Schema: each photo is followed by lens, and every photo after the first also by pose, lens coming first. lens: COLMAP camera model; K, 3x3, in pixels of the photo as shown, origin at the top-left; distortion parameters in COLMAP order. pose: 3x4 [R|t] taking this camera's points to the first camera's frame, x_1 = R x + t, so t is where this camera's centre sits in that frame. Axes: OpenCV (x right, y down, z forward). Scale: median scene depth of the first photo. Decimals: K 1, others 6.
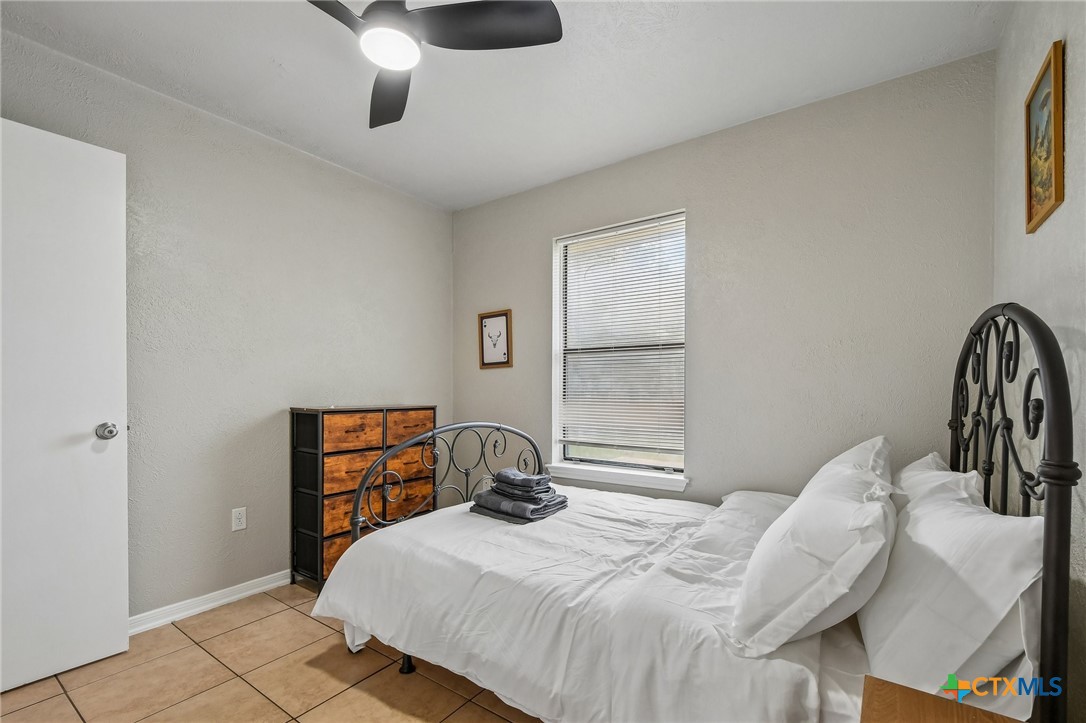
lens RADIAL K [[479.8, 0, 540.5], [0, 479.8, 394.7], [0, 0, 1]] dist [-0.001959, -0.001185]
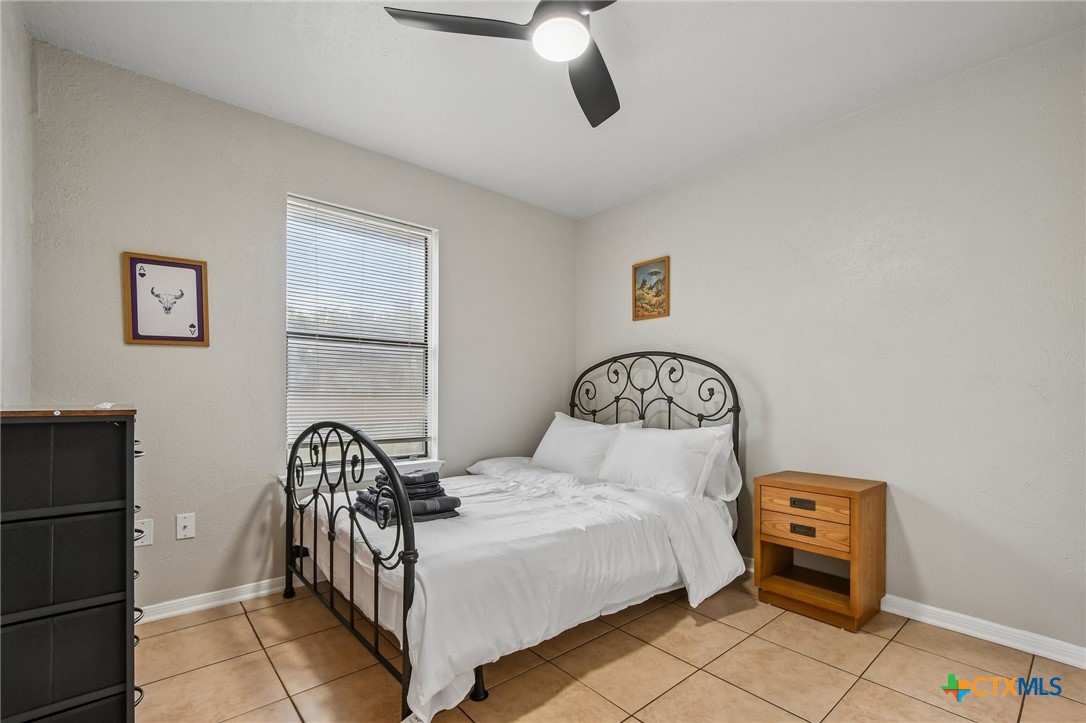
lens RADIAL K [[479.8, 0, 540.5], [0, 479.8, 394.7], [0, 0, 1]] dist [-0.001959, -0.001185]
pose [[0.239641, -0.001761, 0.970860, -0.610800], [0.003805, 0.999992, 0.000875, 0.011897], [-0.970854, 0.003484, 0.239646, 0.373968]]
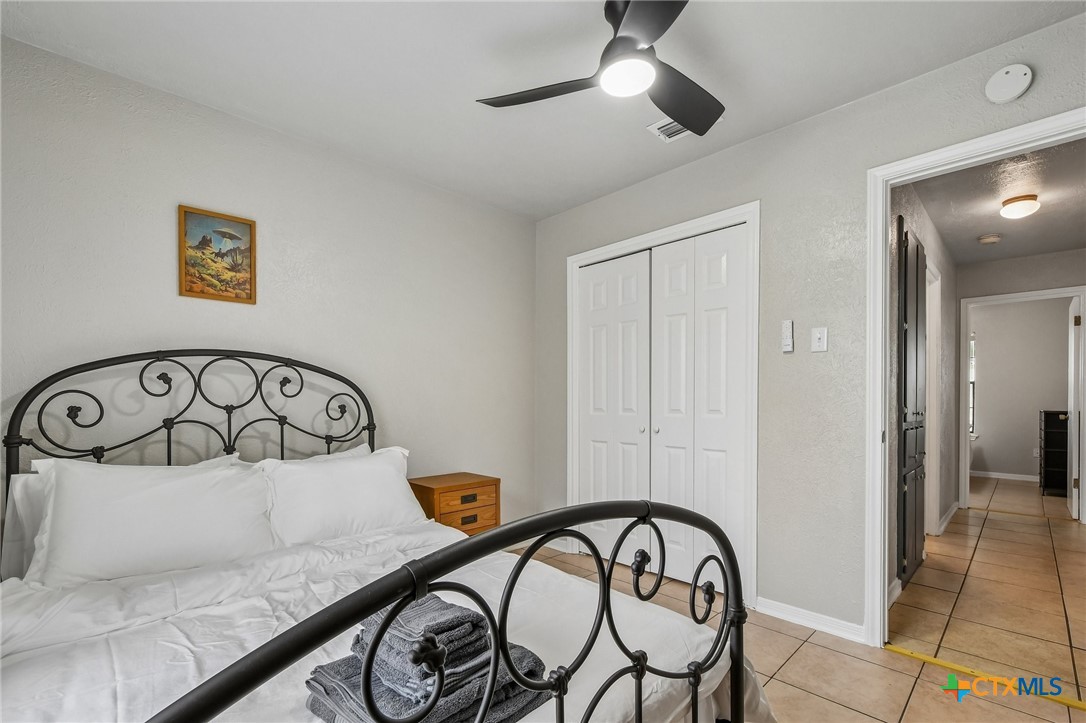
lens RADIAL K [[476.8, 0, 539.3], [0, 476.8, 395.0], [0, 0, 1]] dist [0.001461, -0.000443]
pose [[-0.985536, 0.000069, 0.169467, -0.138039], [-0.000262, 0.999998, -0.001927, -0.011906], [-0.169467, -0.001944, -0.985534, 0.967968]]
